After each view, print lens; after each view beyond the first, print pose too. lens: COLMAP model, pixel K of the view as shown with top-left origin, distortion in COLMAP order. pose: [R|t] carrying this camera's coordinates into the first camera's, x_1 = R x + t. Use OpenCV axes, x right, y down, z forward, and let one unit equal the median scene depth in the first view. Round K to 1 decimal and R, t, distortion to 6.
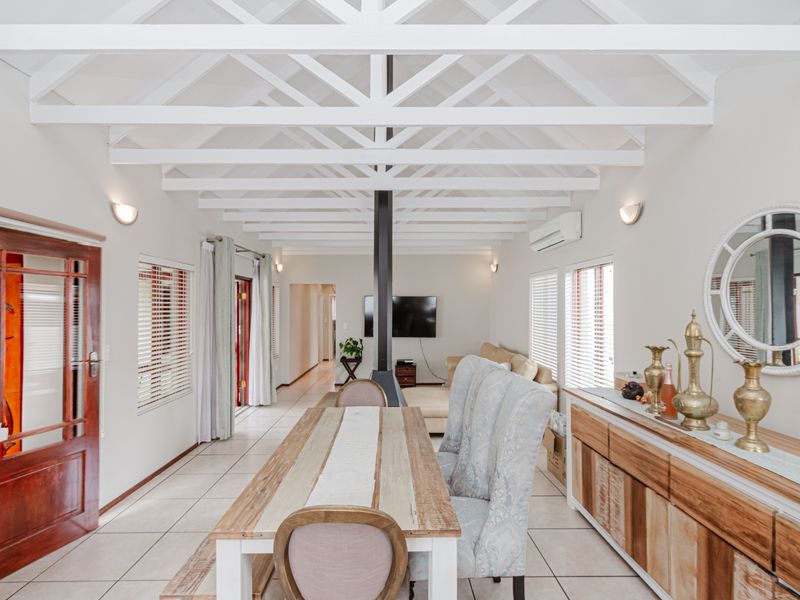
lens RADIAL K [[416.8, 0, 402.6], [0, 416.8, 313.7], [0, 0, 1]] dist [-0.005328, 0.003145]
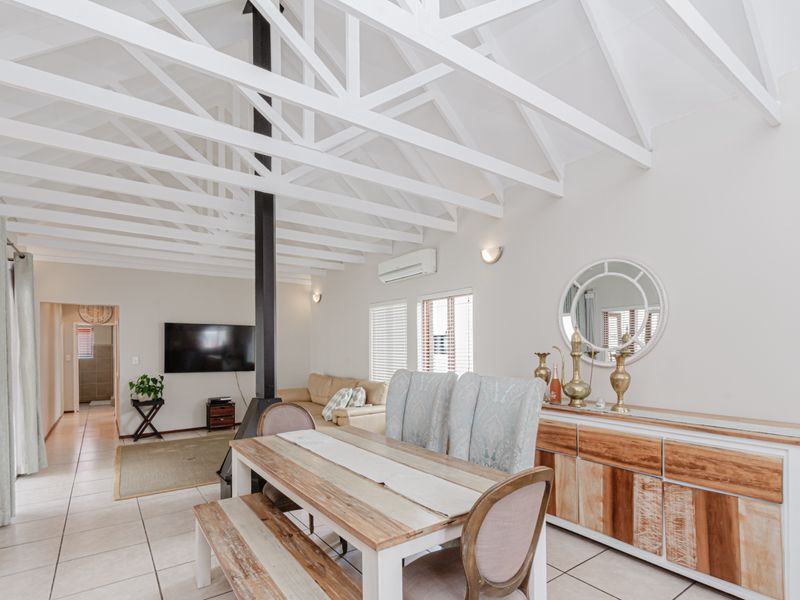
lens RADIAL K [[416.8, 0, 420.7], [0, 416.8, 355.2], [0, 0, 1]] dist [-0.005328, 0.003145]
pose [[0.812829, -0.018623, 0.582205, -0.497941], [0.017288, 0.999820, 0.007845, 0.070151], [-0.582246, 0.003689, 0.813004, 0.132784]]
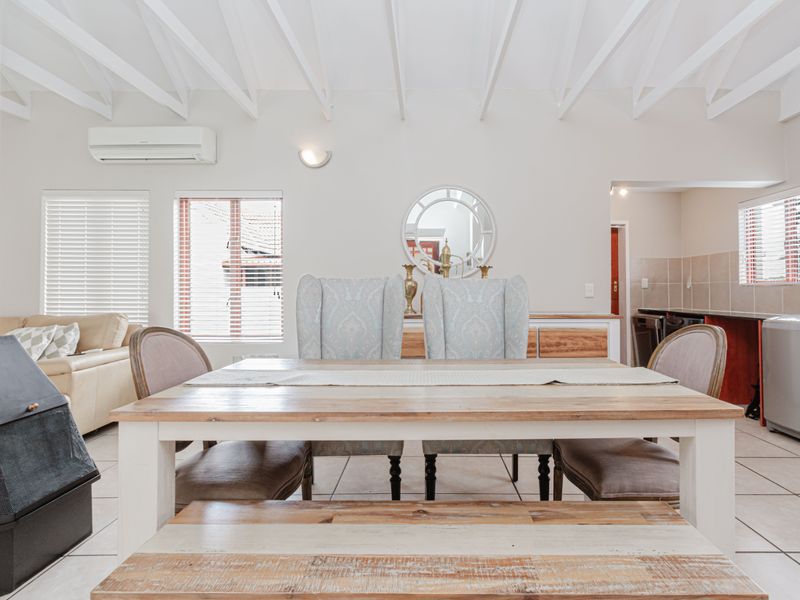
lens RADIAL K [[416.8, 0, 382.2], [0, 416.8, 293.5], [0, 0, 1]] dist [-0.005328, 0.003145]
pose [[0.014555, -0.003714, 0.999887, -0.764615], [0.017821, 0.999835, 0.003454, 0.167645], [-0.999735, 0.017769, 0.014618, 1.077892]]
